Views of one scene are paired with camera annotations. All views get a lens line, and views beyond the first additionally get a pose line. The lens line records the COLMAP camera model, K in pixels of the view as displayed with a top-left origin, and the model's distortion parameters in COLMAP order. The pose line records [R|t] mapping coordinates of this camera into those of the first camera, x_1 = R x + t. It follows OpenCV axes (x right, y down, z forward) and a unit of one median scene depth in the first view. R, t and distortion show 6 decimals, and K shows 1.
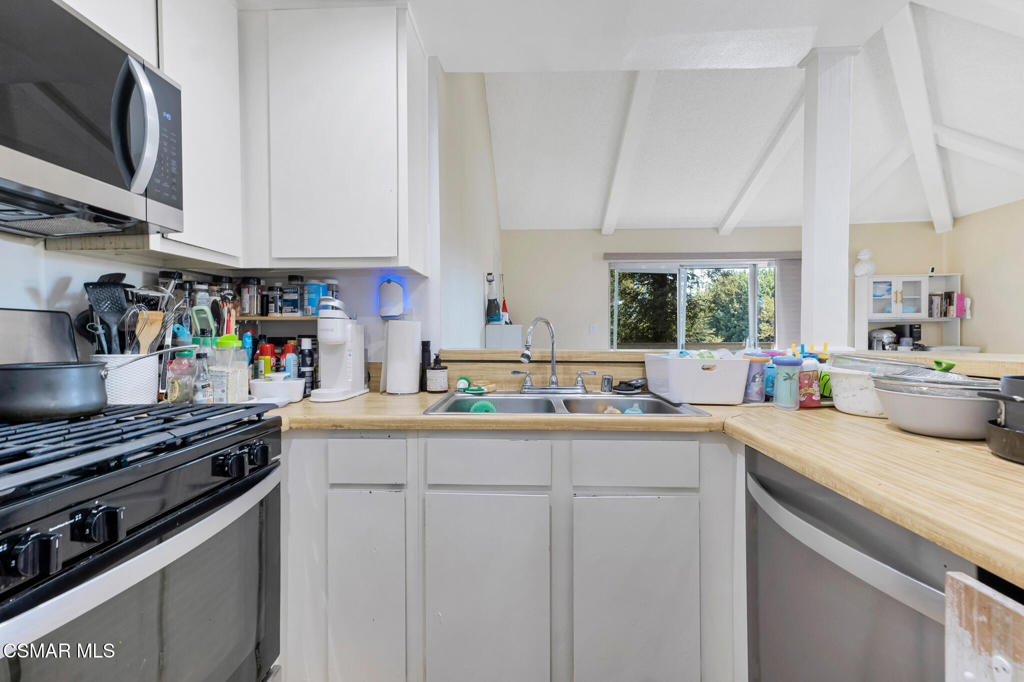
lens RADIAL K [[452.4, 0, 501.1], [0, 452.4, 339.8], [0, 0, 1]] dist [0.003325, 0.000102]
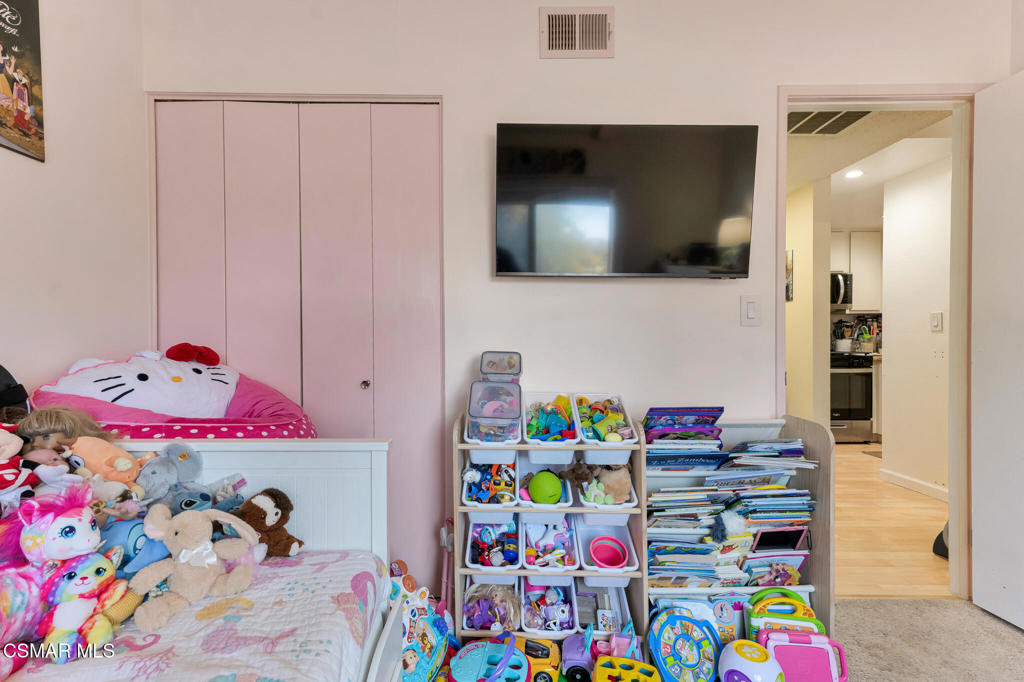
lens RADIAL K [[452.4, 0, 501.1], [0, 452.4, 339.8], [0, 0, 1]] dist [0.003325, 0.000102]
pose [[0.052991, 0.004555, -0.998585, 2.468166], [-0.007633, 0.999962, 0.004156, 0.033836], [0.998566, 0.007402, 0.053023, -1.821982]]
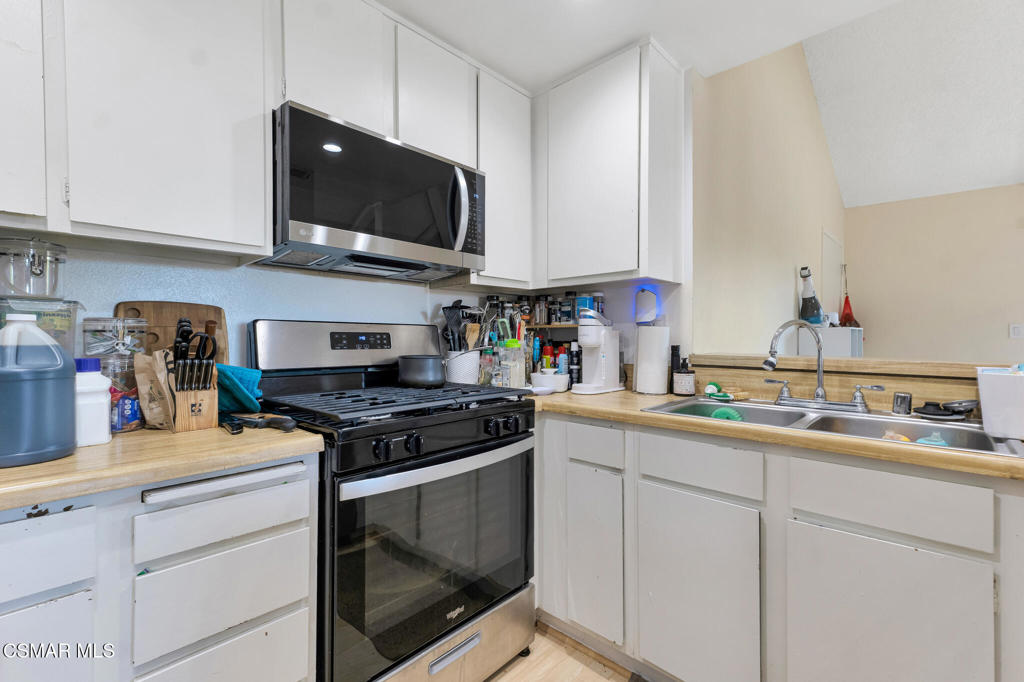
lens RADIAL K [[452.4, 0, 501.1], [0, 452.4, 339.8], [0, 0, 1]] dist [0.003325, 0.000102]
pose [[0.735394, 0.004146, -0.677627, 0.272165], [-0.009193, 0.999950, -0.003860, -0.002929], [0.677577, 0.009068, 0.735396, -0.046914]]
